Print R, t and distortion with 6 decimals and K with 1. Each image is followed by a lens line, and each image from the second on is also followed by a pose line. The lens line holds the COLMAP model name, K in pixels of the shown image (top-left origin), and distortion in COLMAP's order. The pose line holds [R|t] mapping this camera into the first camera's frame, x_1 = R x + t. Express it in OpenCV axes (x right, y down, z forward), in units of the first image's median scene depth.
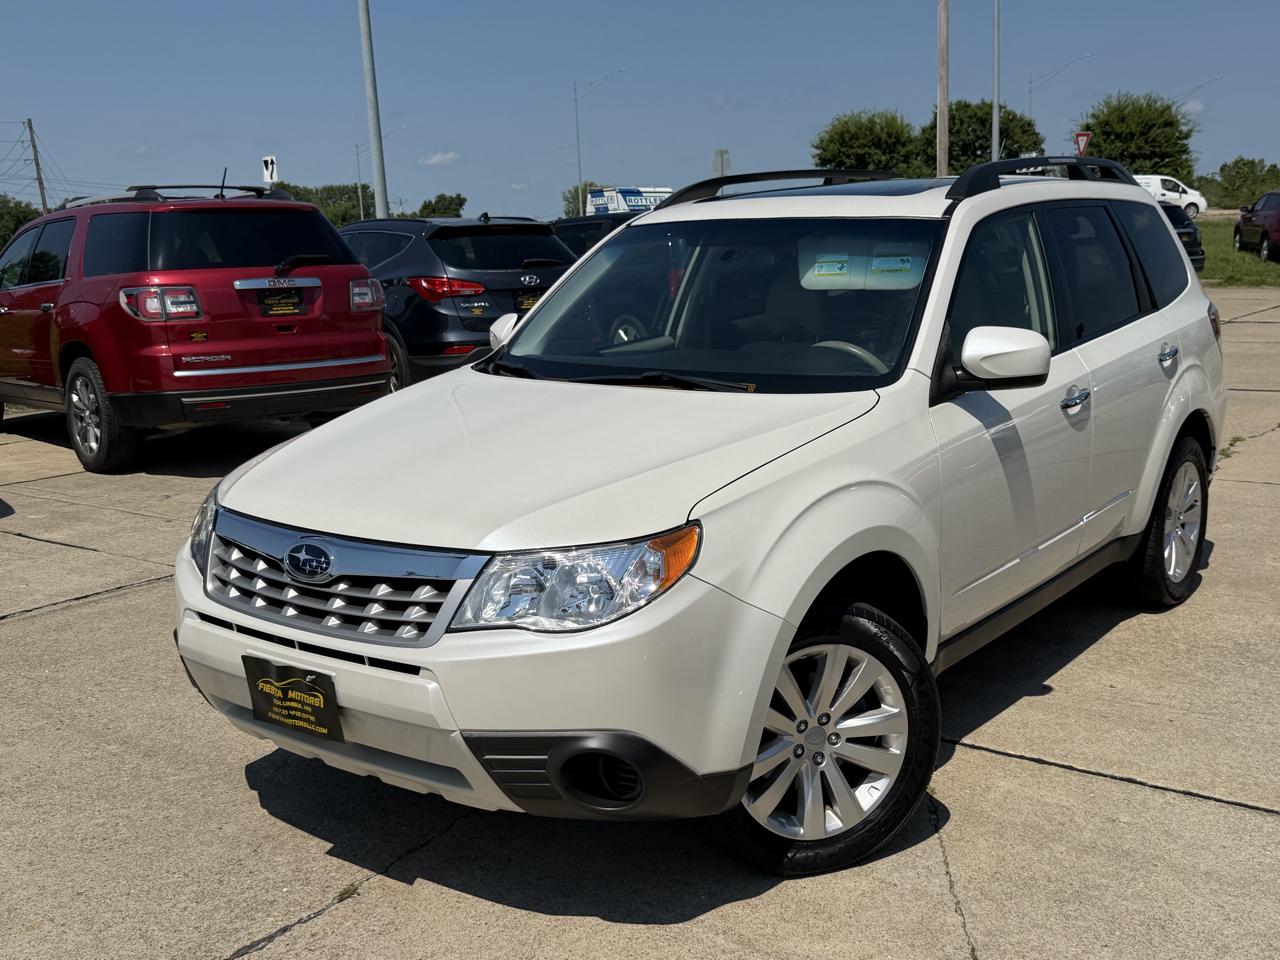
lens RADIAL K [[1360.0, 0, 650.8], [0, 1360.0, 501.6], [0, 0, 1]] dist [0.198227, -0.479277]
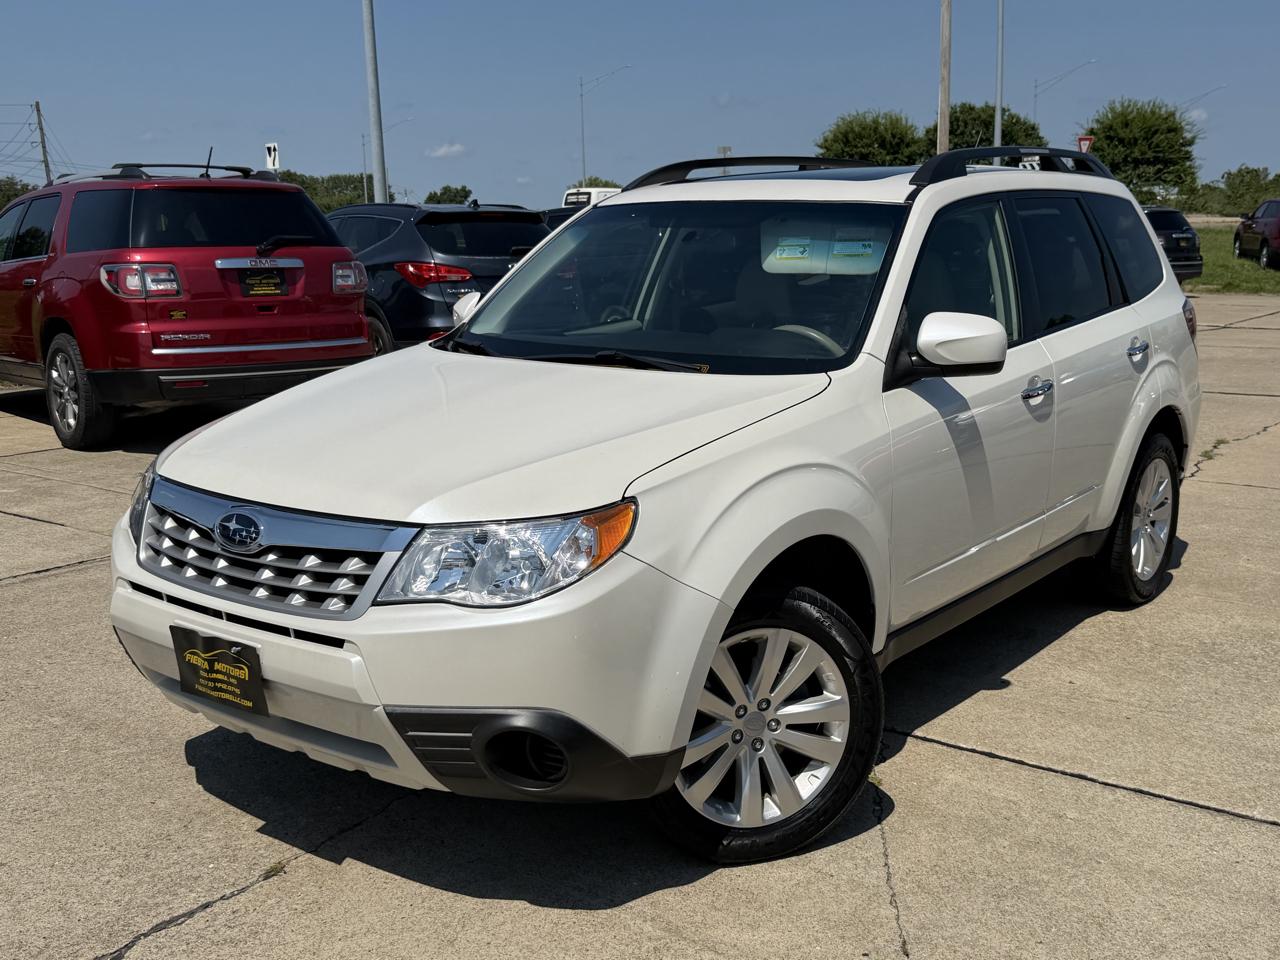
lens RADIAL K [[1361.1, 0, 640.0], [0, 1361.1, 480.0], [0, 0, 1]] dist [0.197505, -0.483918]
pose [[0.999720, 0.022760, -0.006430, 0.034570], [-0.022837, 0.999665, -0.012192, 0.009941], [0.006150, 0.012335, 0.999905, 0.012454]]
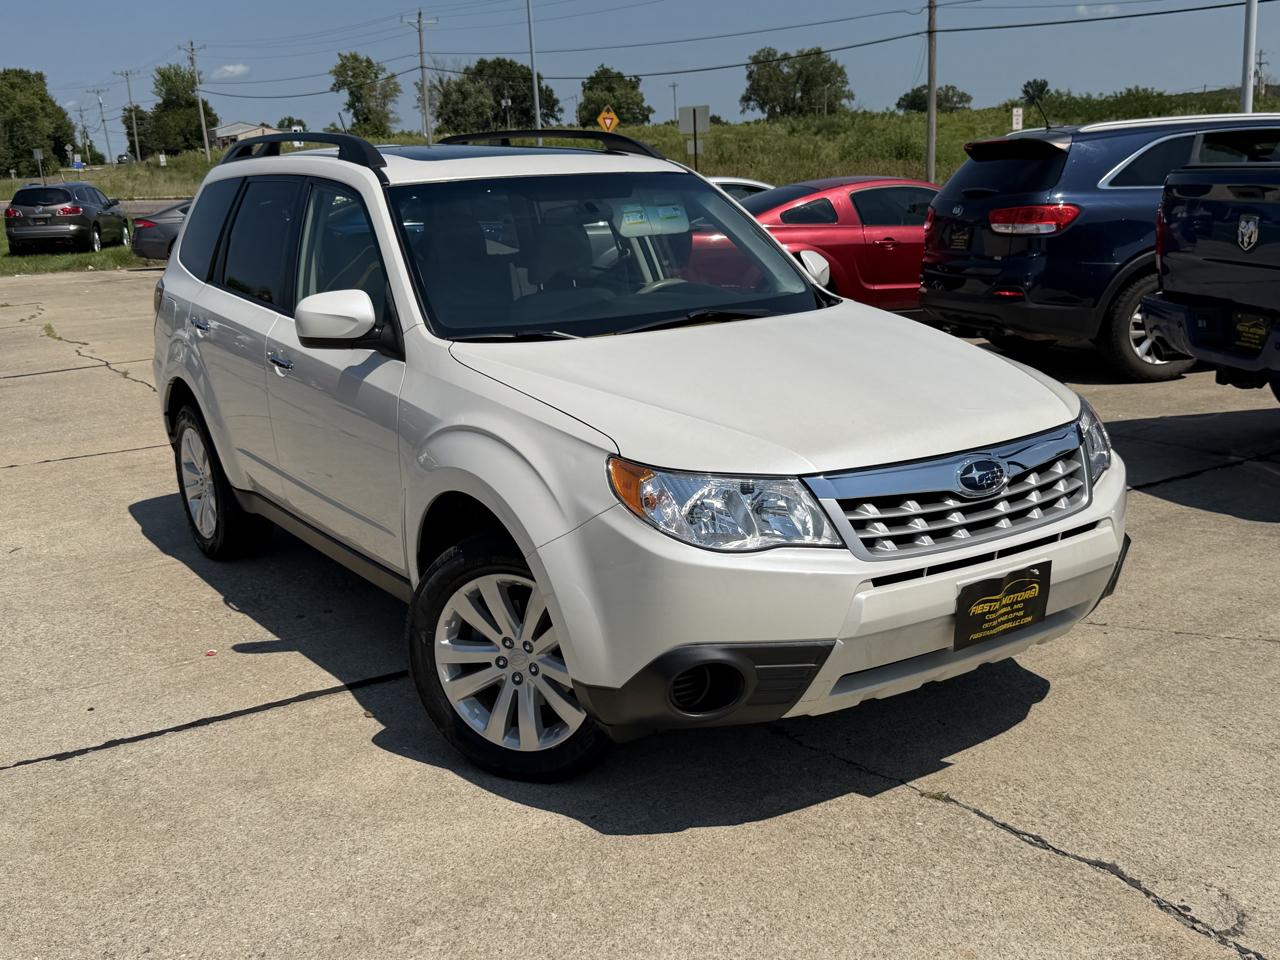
lens RADIAL K [[1323.6, 0, 638.8], [0, 1323.6, 484.2], [0, 0, 1]] dist [0.179474, -0.420834]
pose [[0.341970, -0.213202, 0.915206, -1.028005], [0.220519, 0.964934, 0.142389, -0.125513], [-0.913470, 0.153127, 0.376993, 0.679549]]
